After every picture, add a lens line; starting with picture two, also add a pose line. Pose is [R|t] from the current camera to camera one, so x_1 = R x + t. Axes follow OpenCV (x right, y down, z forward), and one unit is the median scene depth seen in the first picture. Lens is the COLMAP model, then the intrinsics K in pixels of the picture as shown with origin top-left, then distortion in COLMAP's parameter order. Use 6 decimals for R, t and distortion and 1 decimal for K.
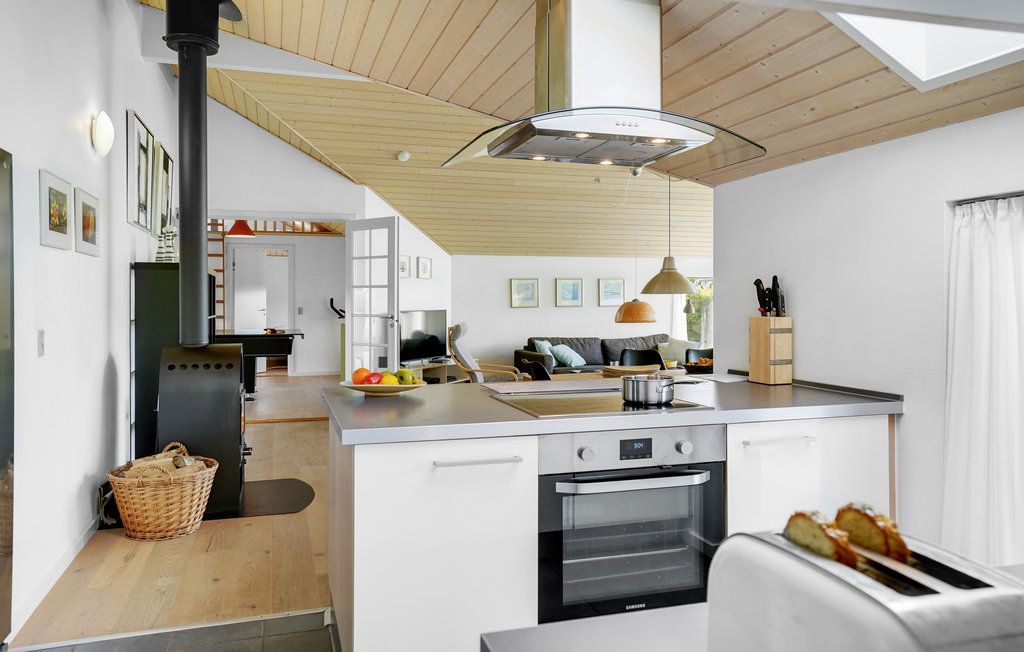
lens RADIAL K [[755.5, 0, 532.0], [0, 755.5, 302.9], [0, 0, 1]] dist [-0.010847, -0.005035]
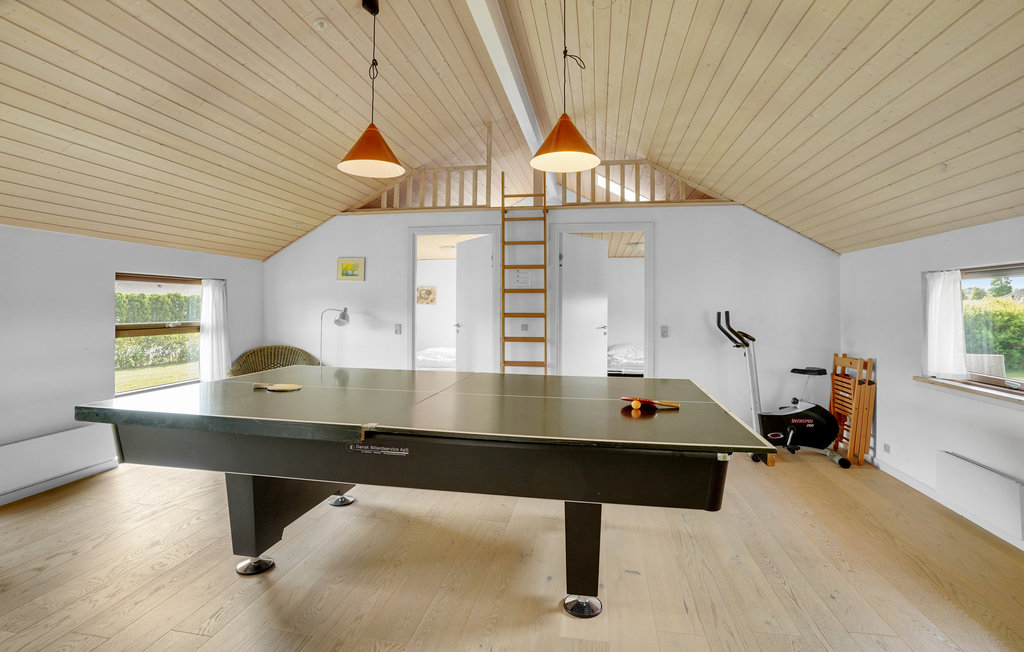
lens RADIAL K [[480.4, 0, 513.3], [0, 480.4, 306.5], [0, 0, 1]] dist [-0.022283, 0.004610]
pose [[0.876562, 0.002587, -0.481282, -0.309314], [-0.005356, 0.999976, -0.004379, -0.009305], [0.481259, 0.006417, 0.876555, 0.822502]]
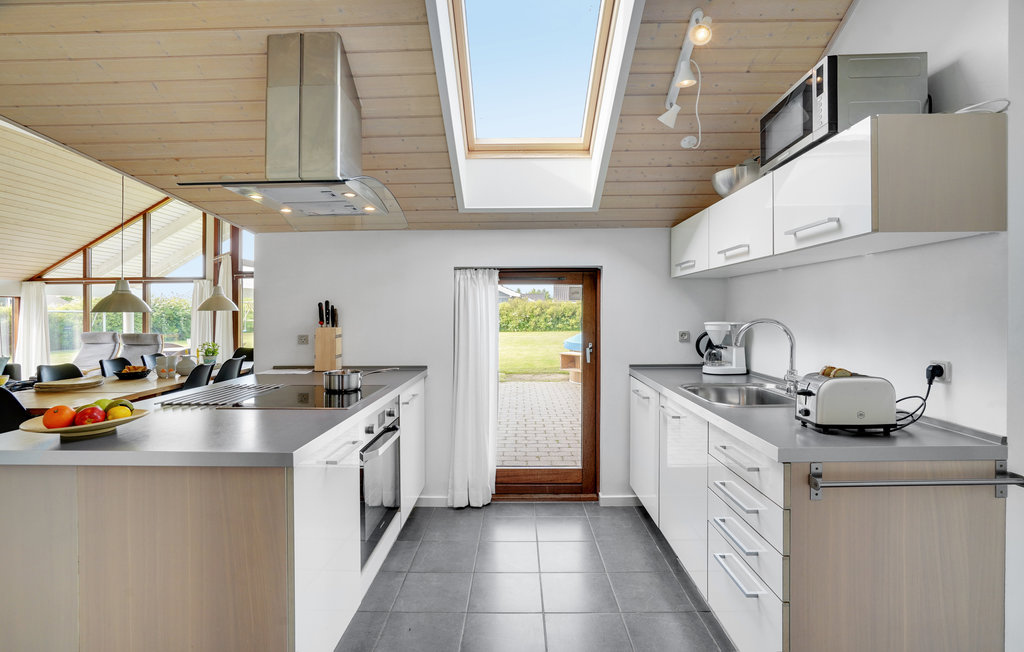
lens RADIAL K [[480.4, 0, 502.2], [0, 480.4, 302.9], [0, 0, 1]] dist [-0.022283, 0.004610]
pose [[0.346643, 0.015774, 0.937865, -0.175475], [0.011217, 0.999717, -0.020960, -0.002491], [-0.937930, 0.017786, 0.346368, 0.121526]]
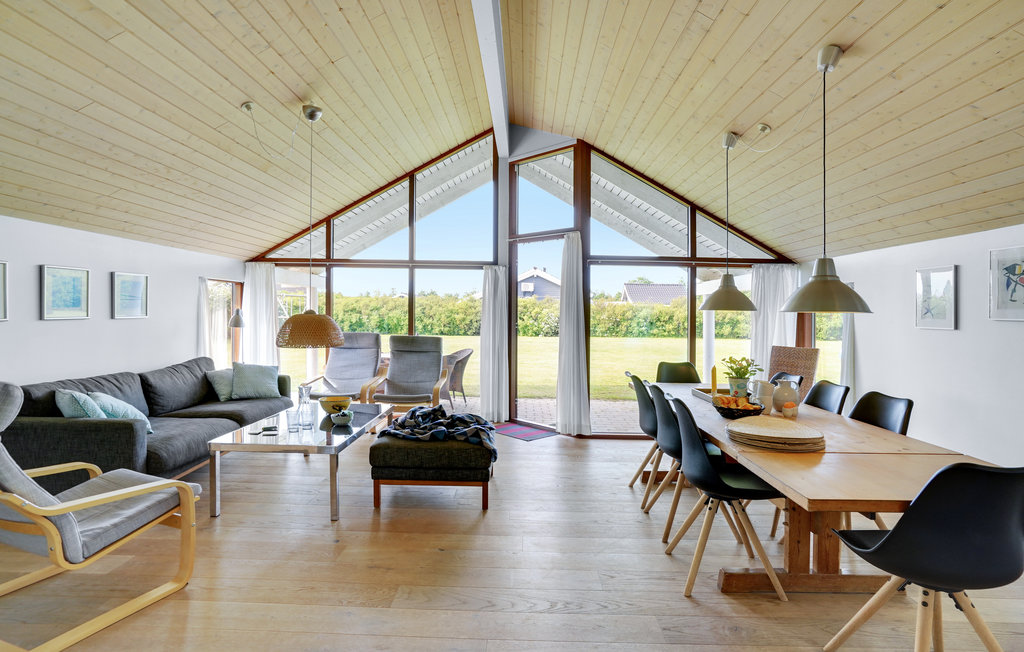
lens RADIAL K [[522.3, 0, 512.4], [0, 522.3, 321.3], [0, 0, 1]] dist [-0.029019, 0.007239]
pose [[0.348951, -0.008278, 0.937104, -0.204751], [-0.014013, 0.999803, 0.014050, -0.003840], [-0.937036, -0.018034, 0.348766, 0.631372]]
